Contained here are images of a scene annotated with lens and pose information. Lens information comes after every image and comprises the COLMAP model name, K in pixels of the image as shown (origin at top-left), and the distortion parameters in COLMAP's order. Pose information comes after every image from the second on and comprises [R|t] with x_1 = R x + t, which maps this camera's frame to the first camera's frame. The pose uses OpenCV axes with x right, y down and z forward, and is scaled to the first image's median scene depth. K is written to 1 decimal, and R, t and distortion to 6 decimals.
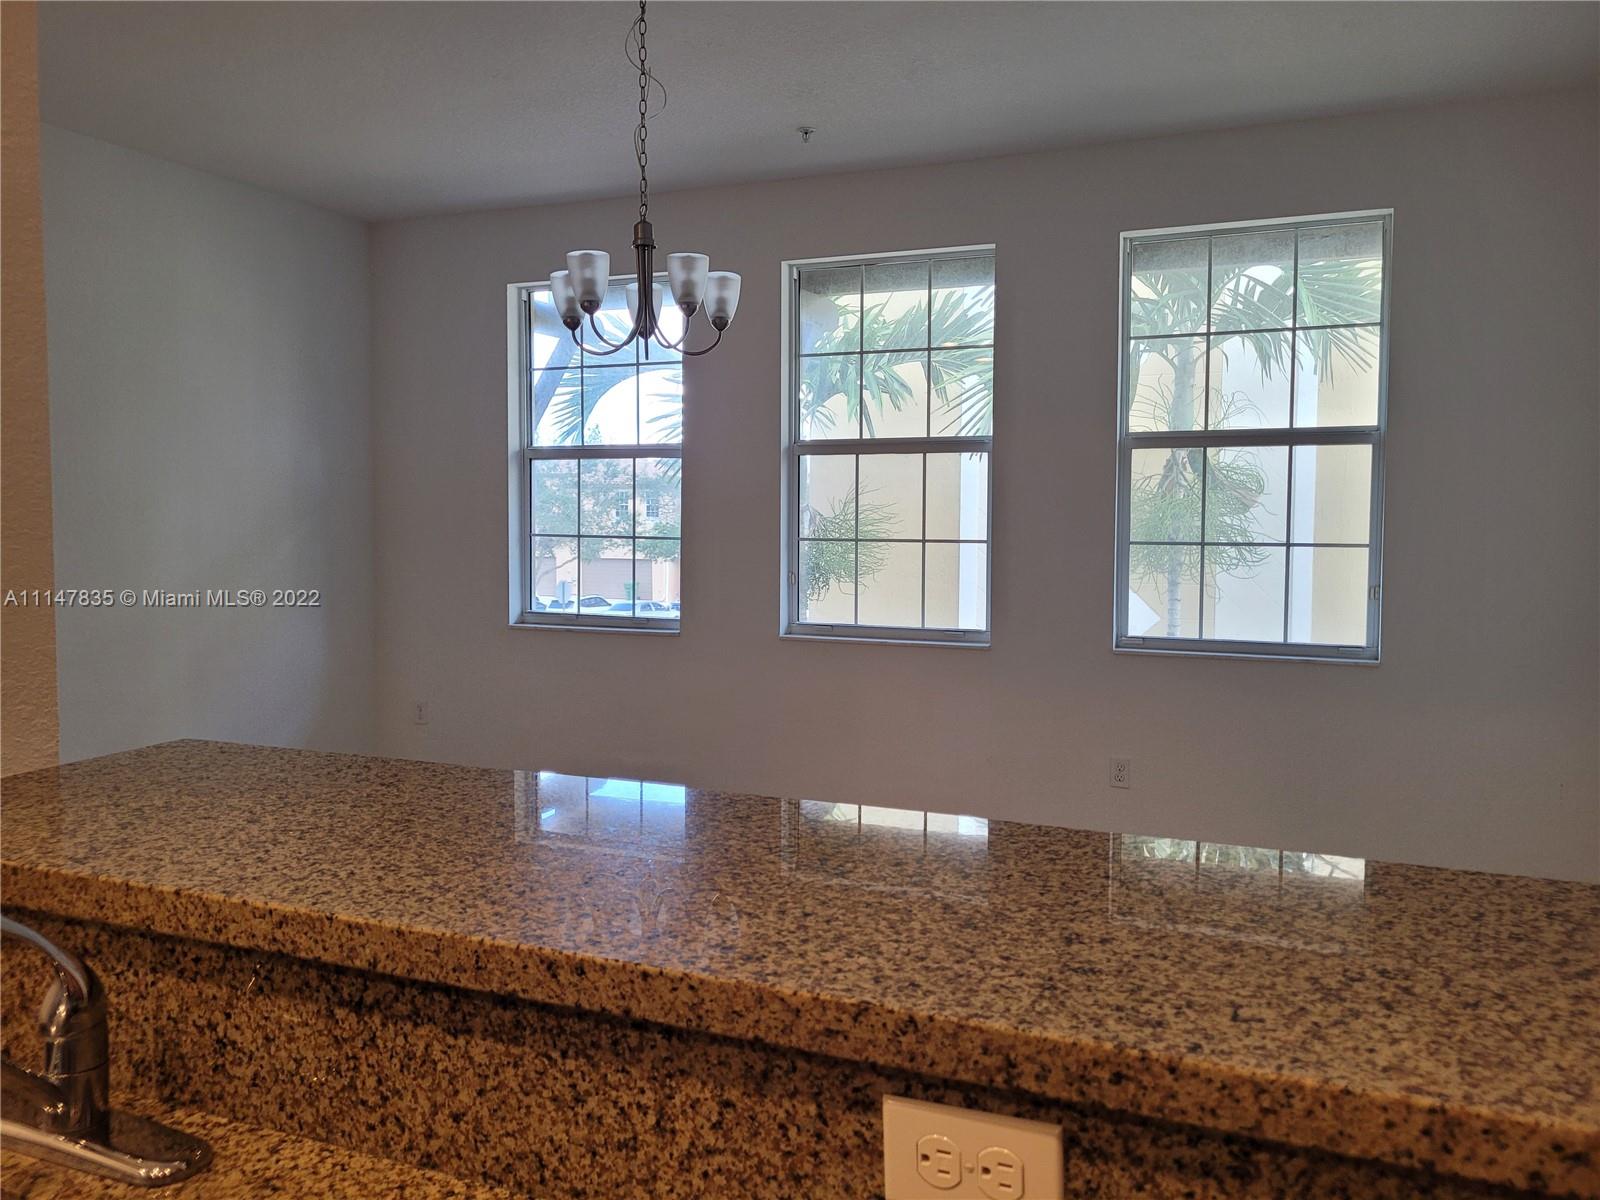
lens RADIAL K [[1219.1, 0, 802.7], [0, 1219.1, 575.6], [0, 0, 1]] dist [-0.007436, 0.000651]
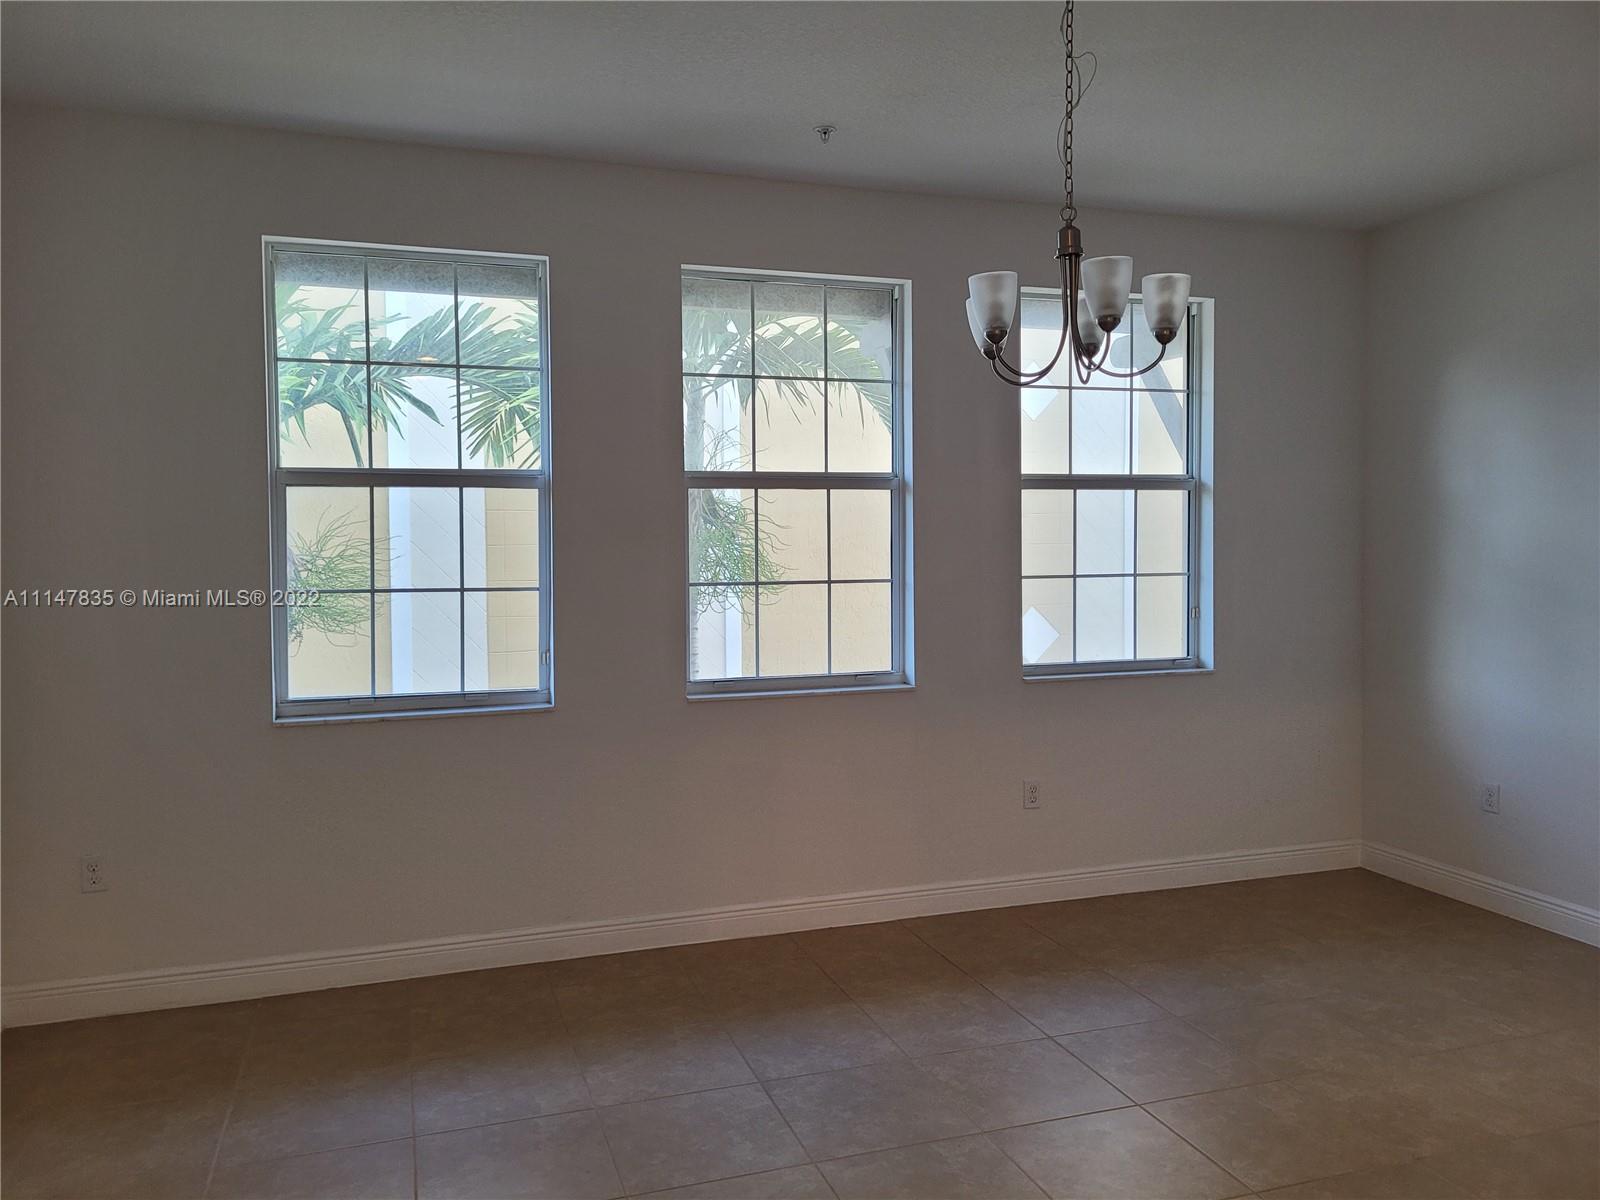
lens RADIAL K [[1323.1, 0, 799.9], [0, 1323.1, 600.0], [0, 0, 1]] dist [0.054187, -0.000324]
pose [[0.724985, -0.035808, 0.687833, -0.548747], [0.050600, 0.998718, -0.001342, -0.012640], [-0.686903, 0.035777, 0.725868, 0.240826]]
